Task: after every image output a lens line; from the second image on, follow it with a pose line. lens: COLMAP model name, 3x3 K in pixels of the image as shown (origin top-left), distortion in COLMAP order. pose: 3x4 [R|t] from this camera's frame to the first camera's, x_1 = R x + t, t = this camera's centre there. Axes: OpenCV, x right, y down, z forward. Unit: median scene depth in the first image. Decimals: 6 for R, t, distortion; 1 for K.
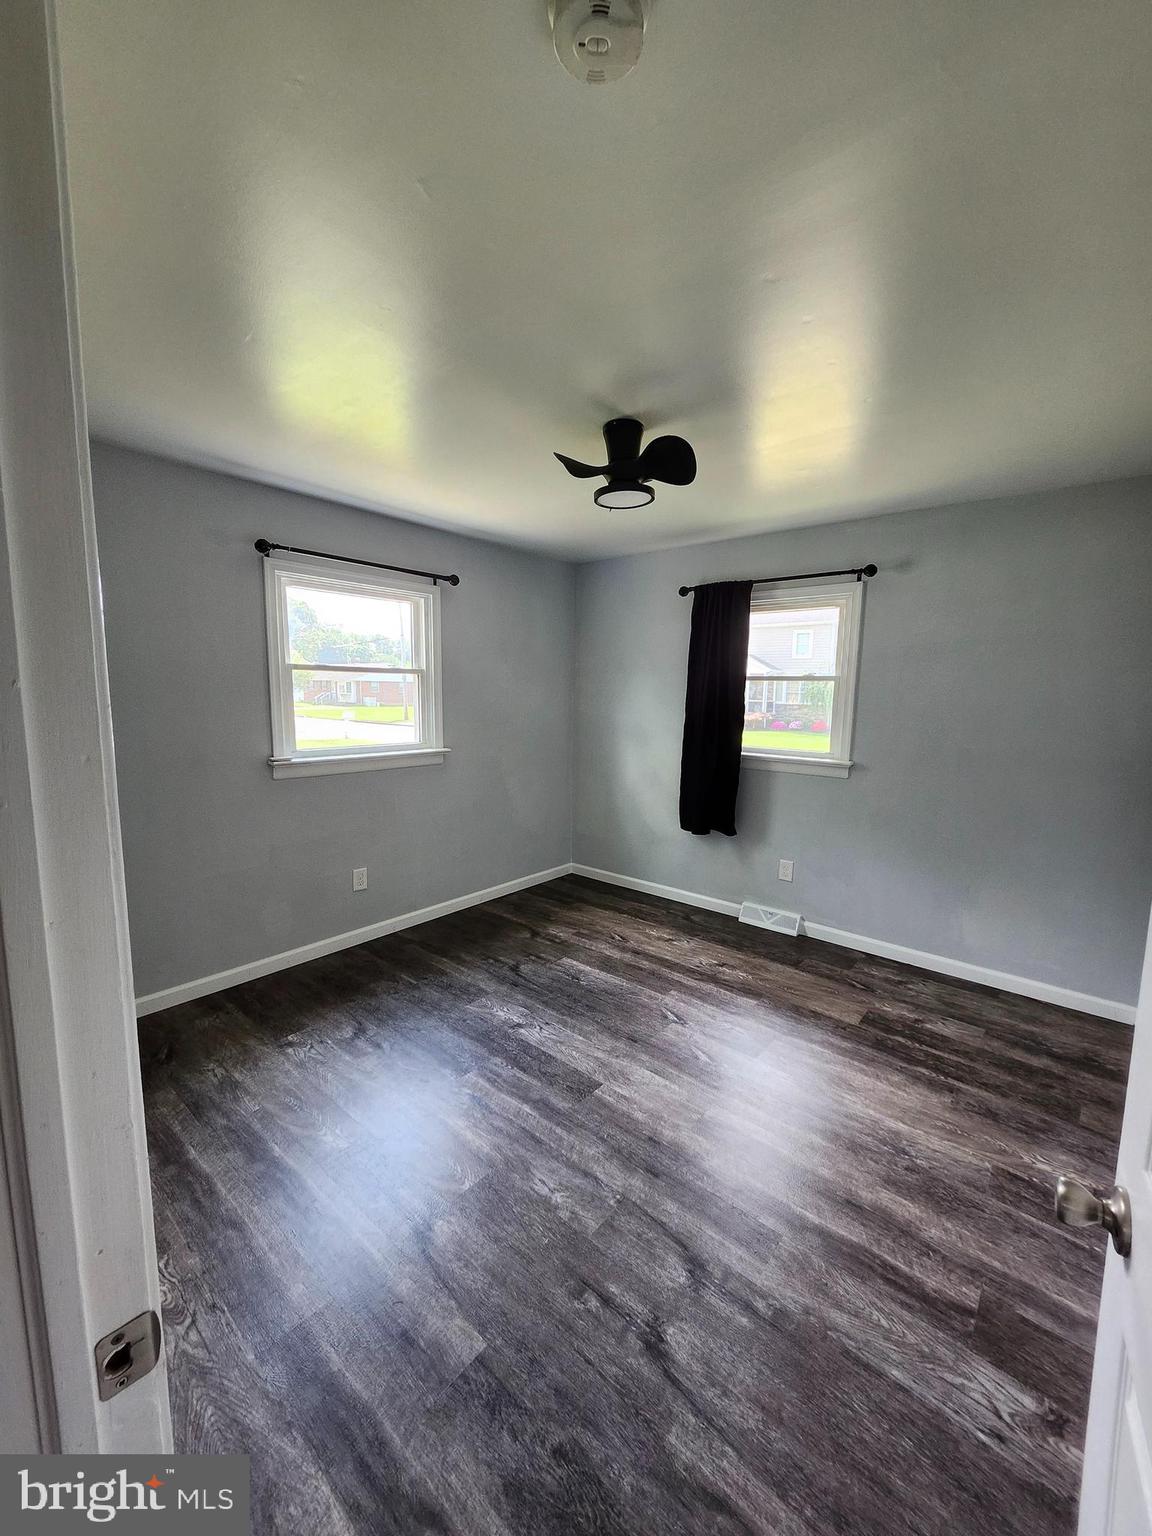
lens RADIAL K [[598.6, 0, 593.9], [0, 598.6, 773.7], [0, 0, 1]] dist [0.001445, 0.000497]
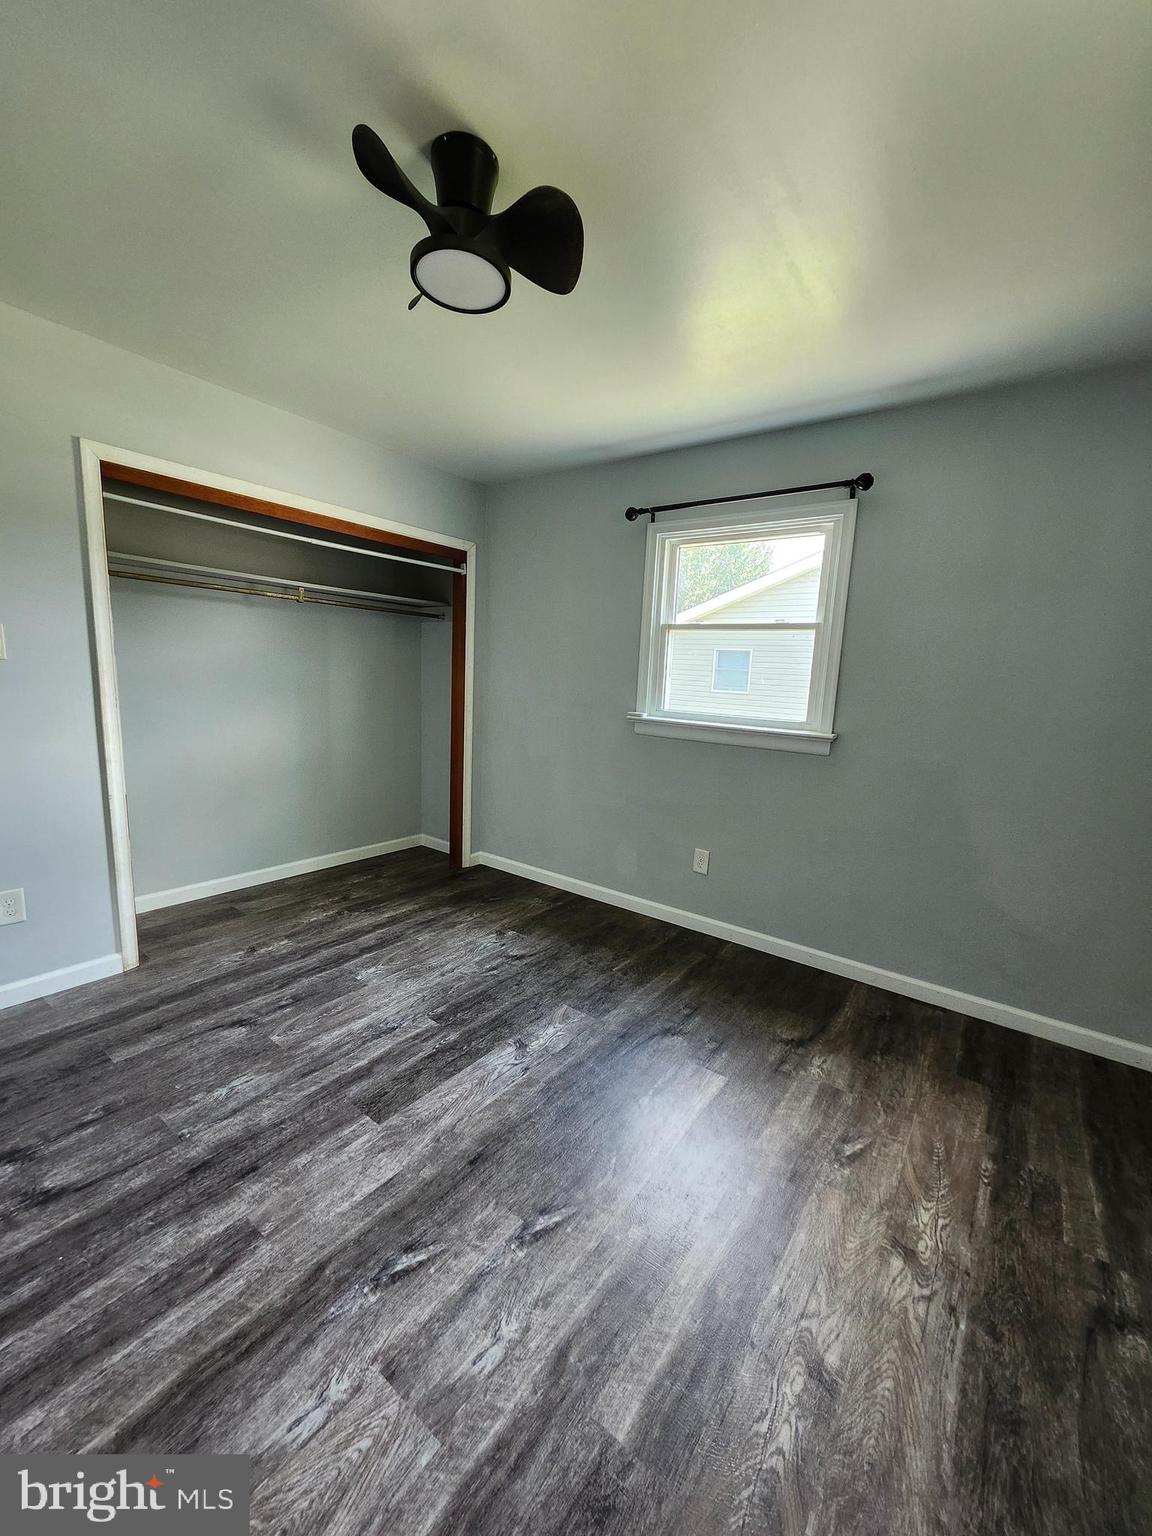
lens RADIAL K [[598.6, 0, 593.9], [0, 598.6, 773.7], [0, 0, 1]] dist [0.001445, 0.000497]
pose [[0.064857, 0.148664, -0.986759, 0.539389], [-0.180362, 0.974301, 0.134932, -0.051446], [0.981460, 0.169223, 0.090003, 0.842396]]
